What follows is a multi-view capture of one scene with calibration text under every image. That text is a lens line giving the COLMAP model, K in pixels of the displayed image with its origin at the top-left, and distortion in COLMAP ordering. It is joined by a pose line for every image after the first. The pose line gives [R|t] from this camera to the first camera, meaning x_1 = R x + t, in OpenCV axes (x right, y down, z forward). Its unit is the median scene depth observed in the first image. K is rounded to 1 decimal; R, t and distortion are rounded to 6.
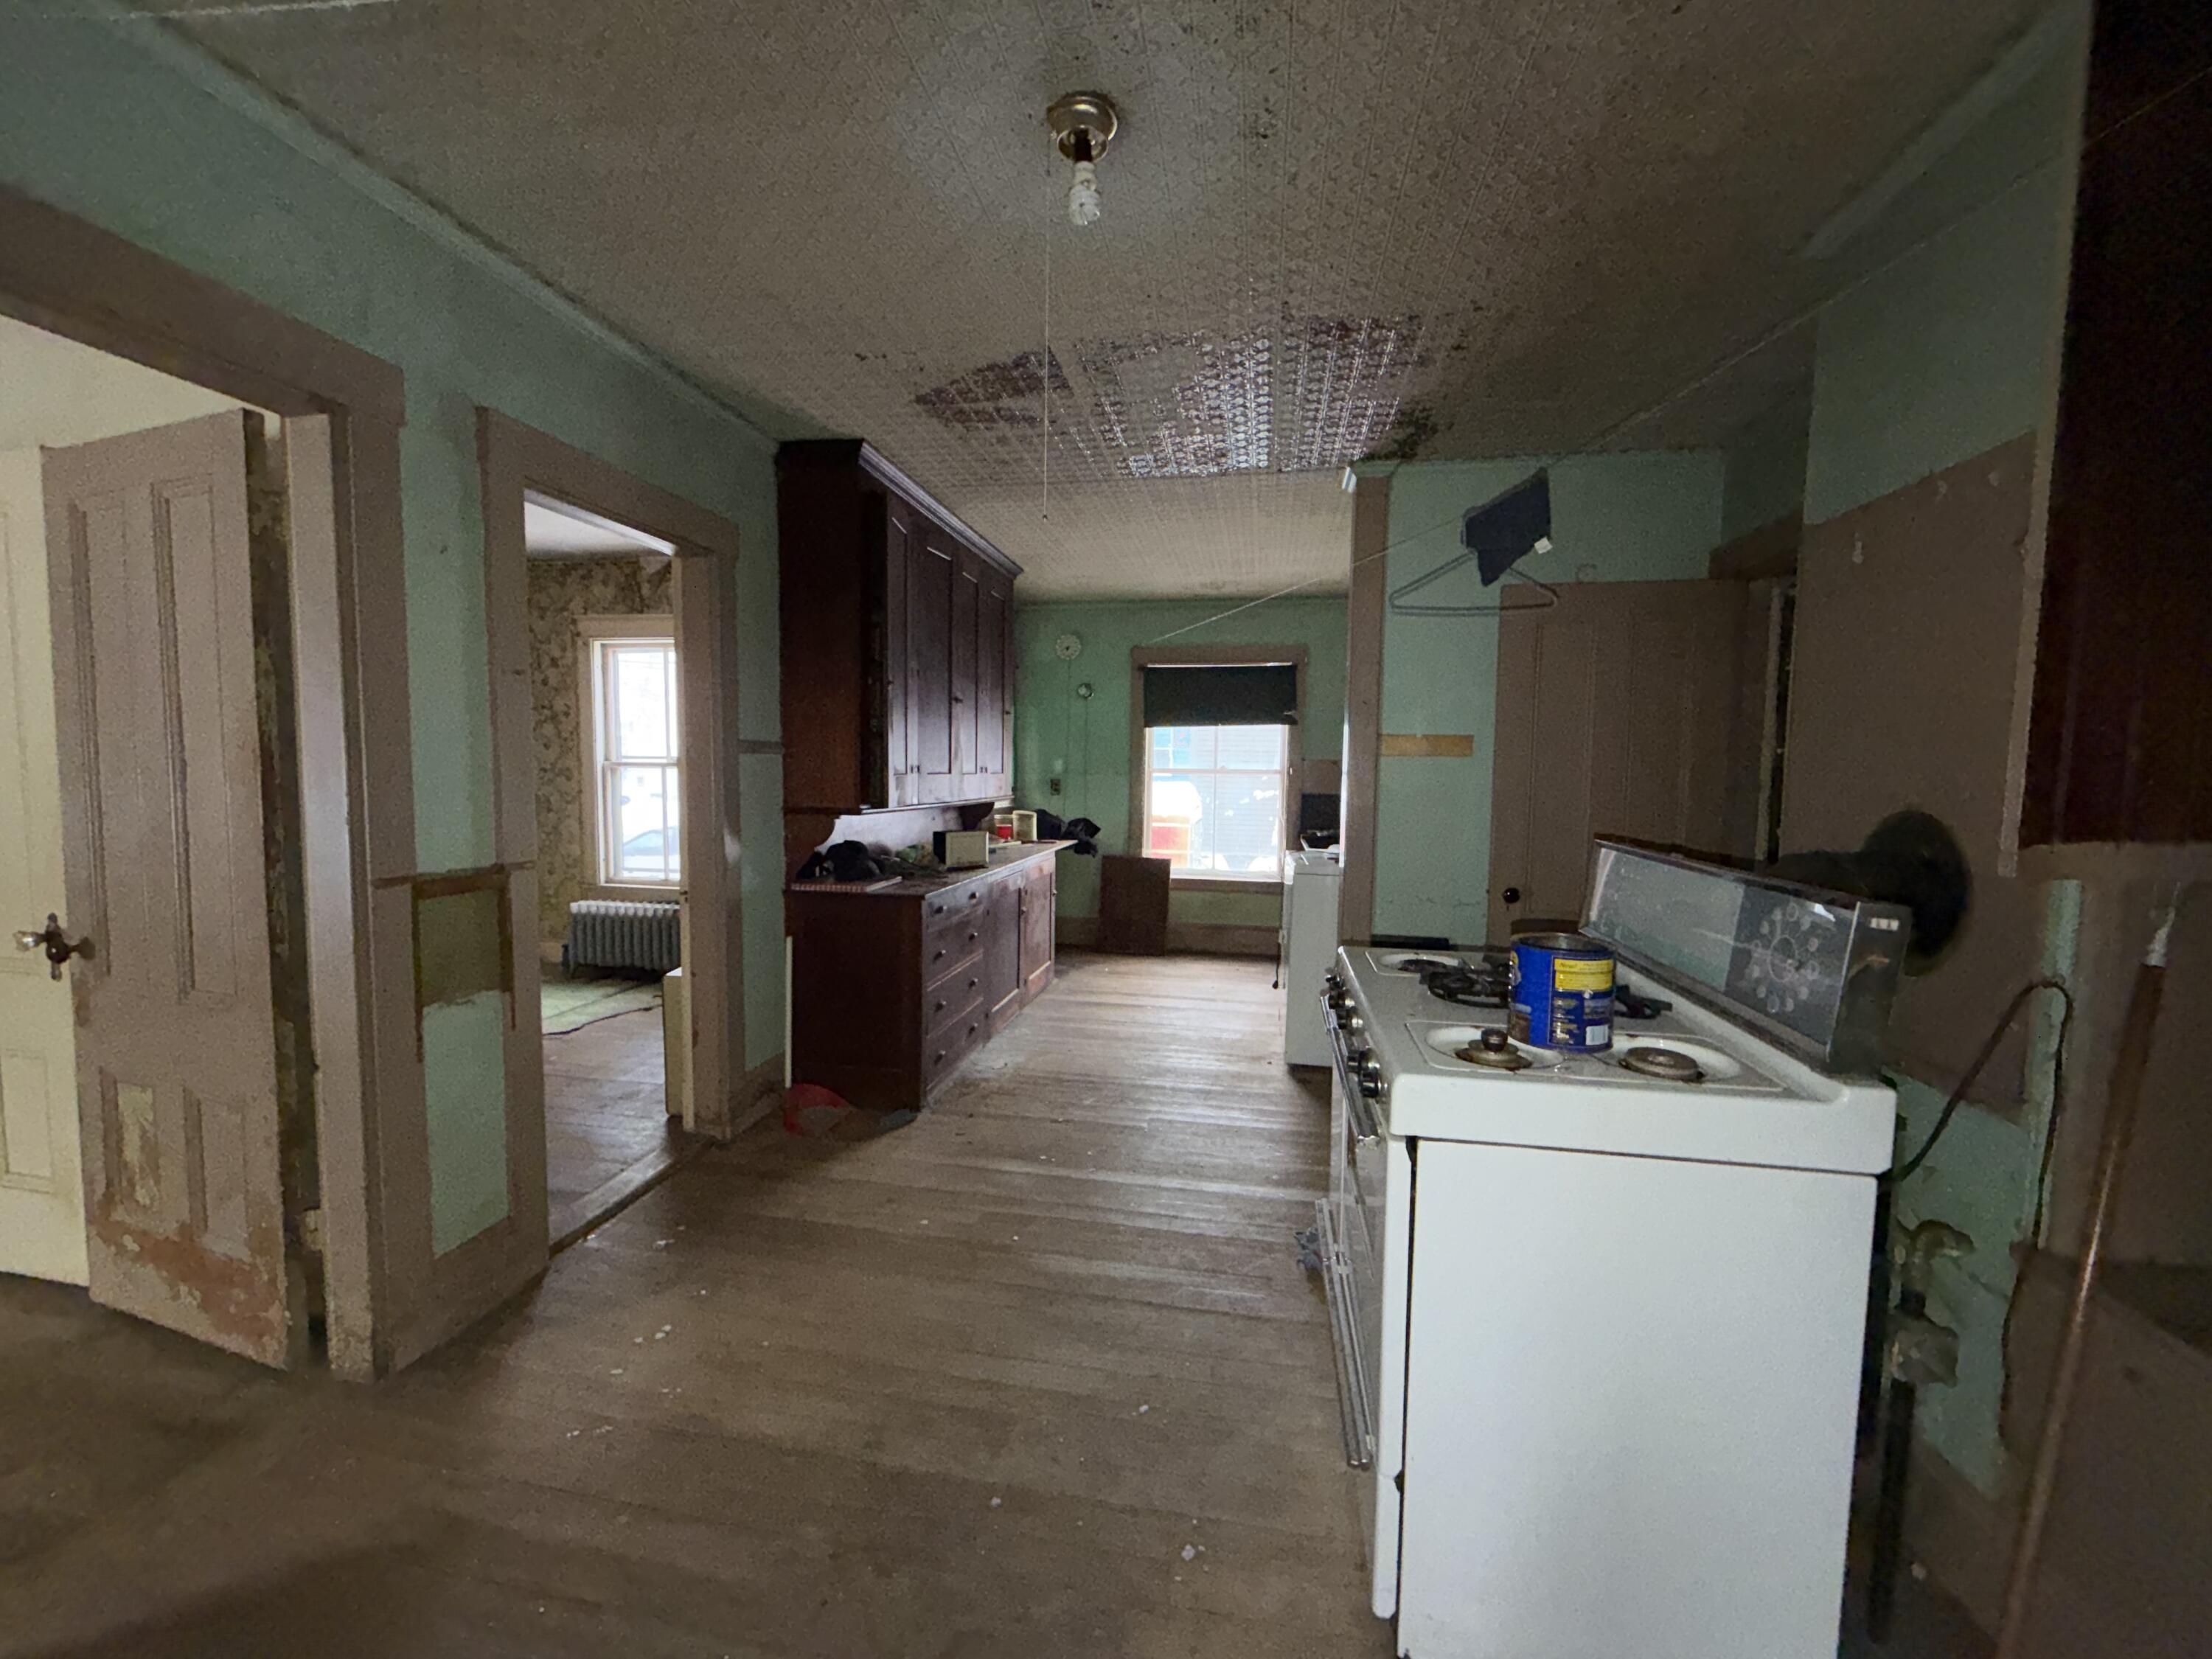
lens RADIAL K [[881.3, 0, 1087.8], [0, 881.3, 827.0], [0, 0, 1]] dist [0.001207, -0.000740]
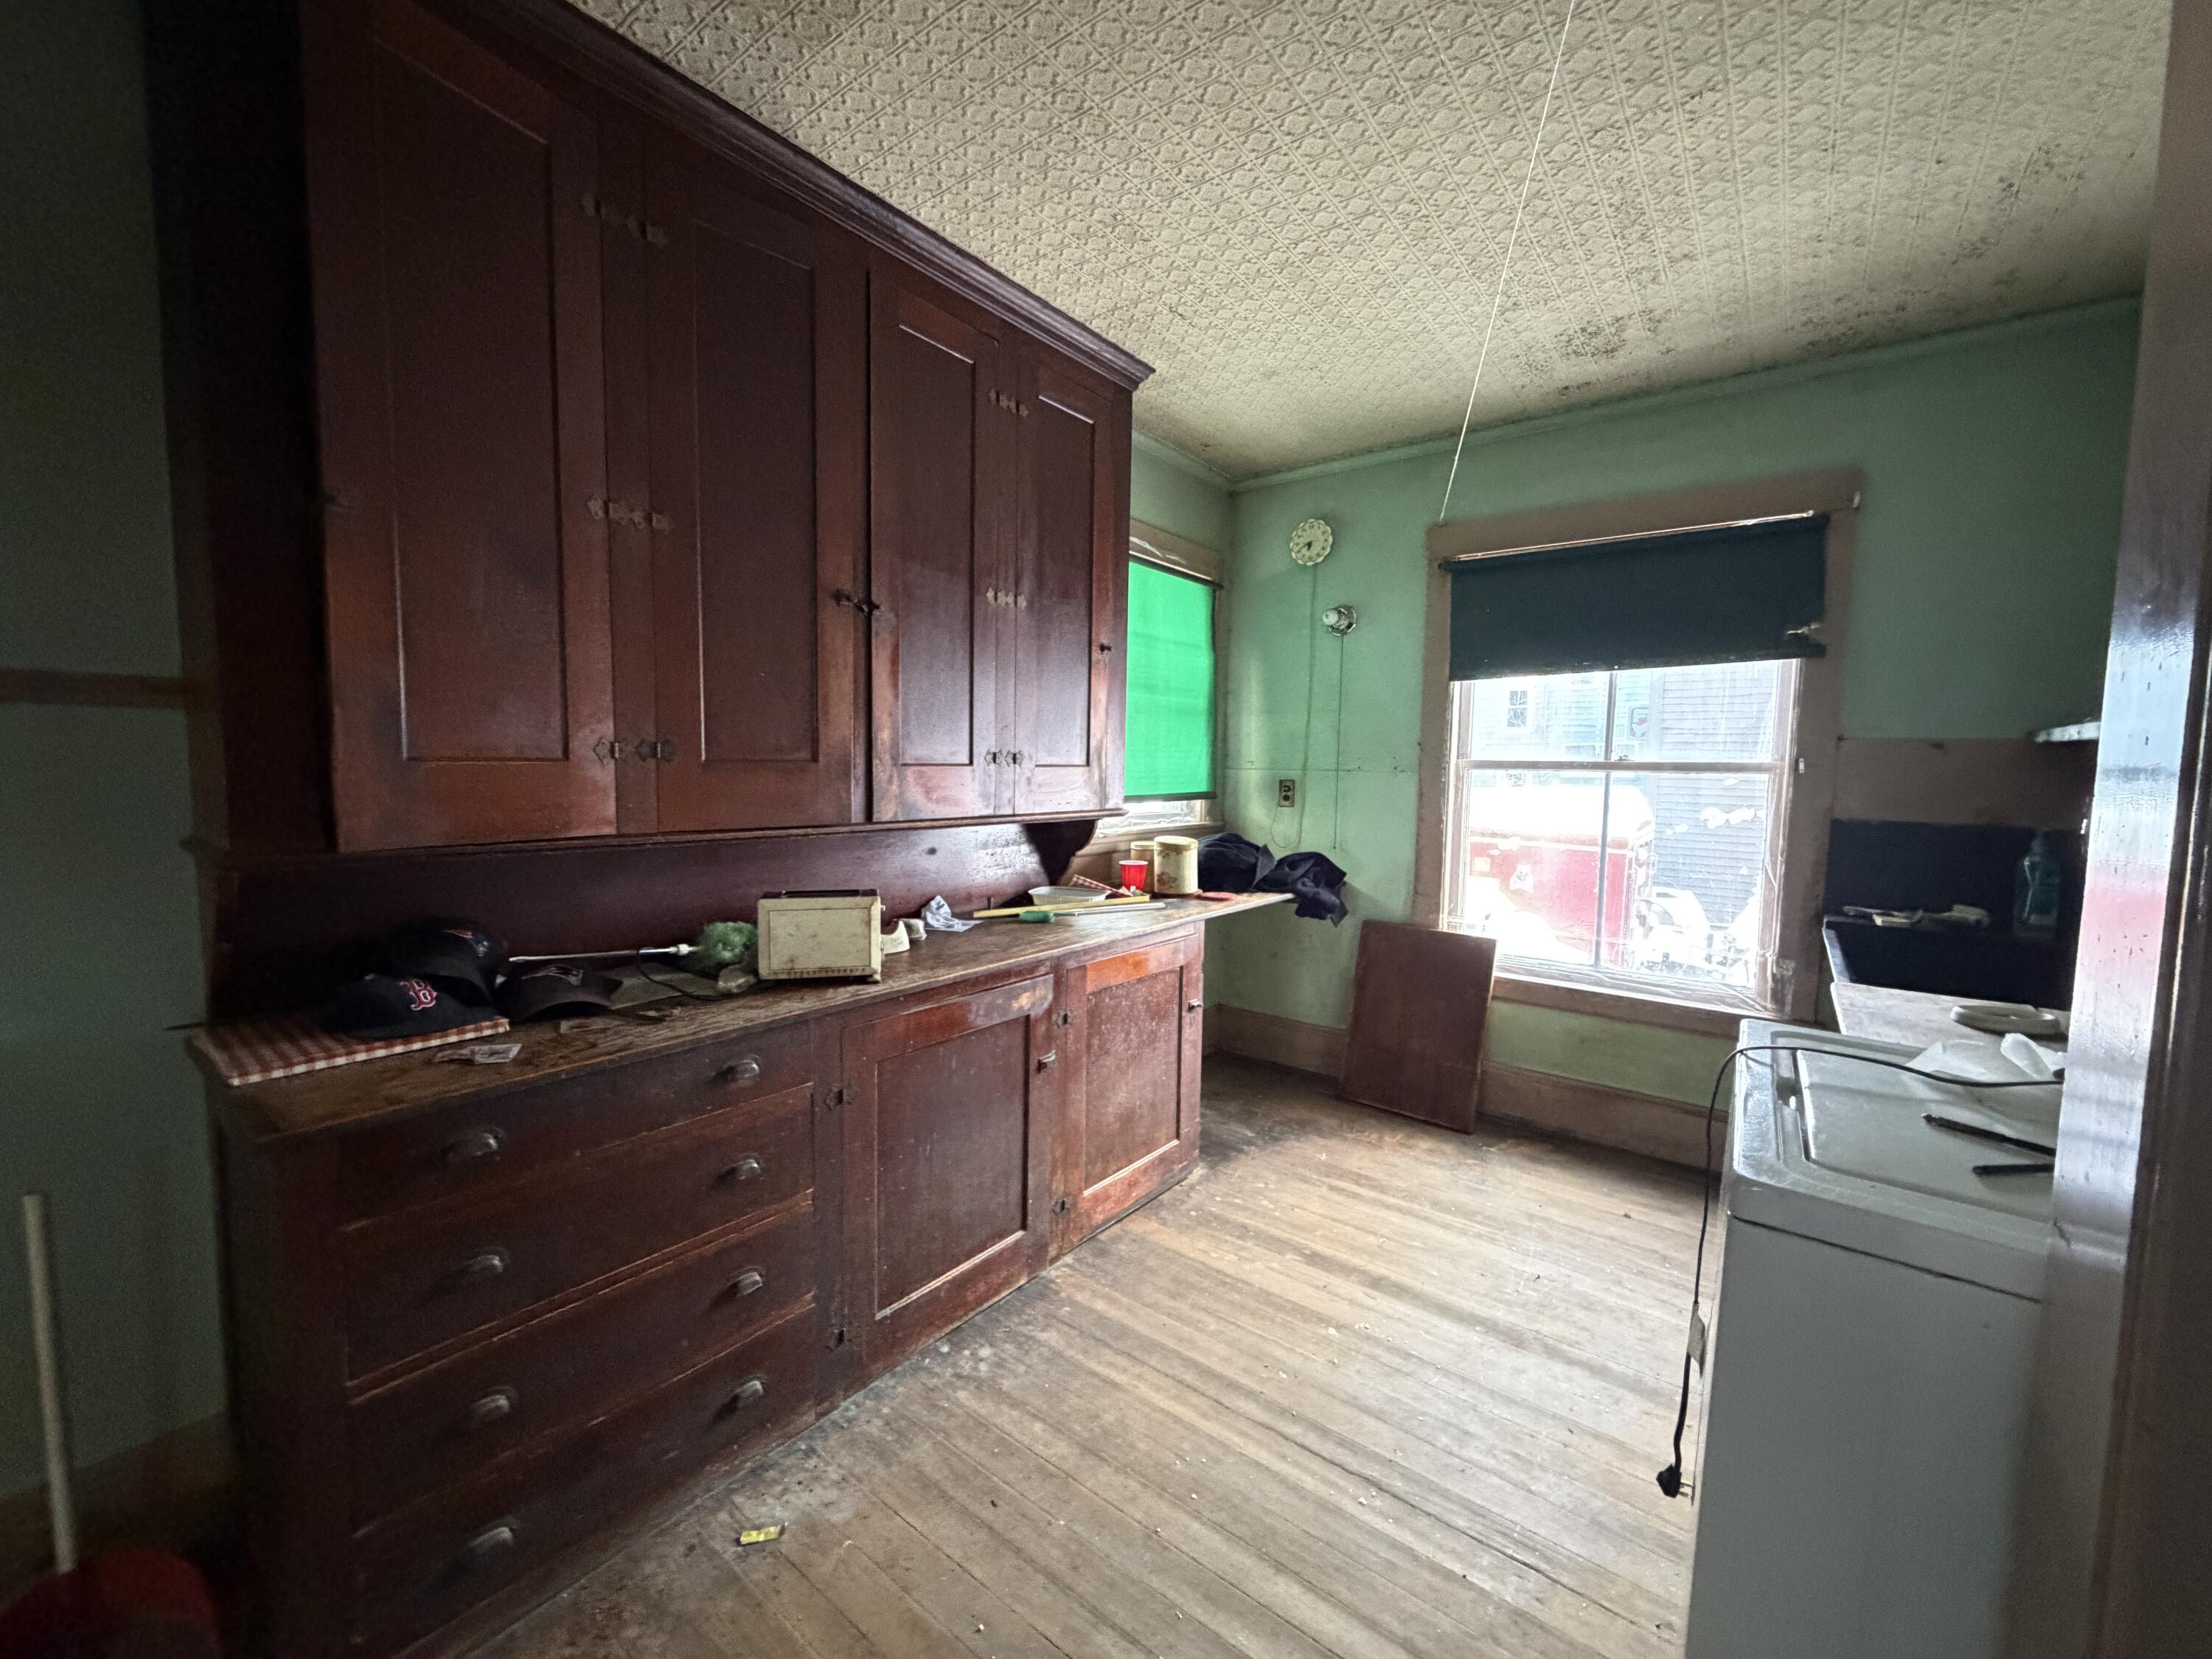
lens RADIAL K [[881.3, 0, 1089.4], [0, 881.3, 827.8], [0, 0, 1]] dist [0.001207, -0.000740]
pose [[0.889887, 0.035667, -0.454785, 0.255807], [-0.035110, 0.999337, 0.009675, -0.054839], [0.454828, 0.007357, 0.890549, 0.992164]]
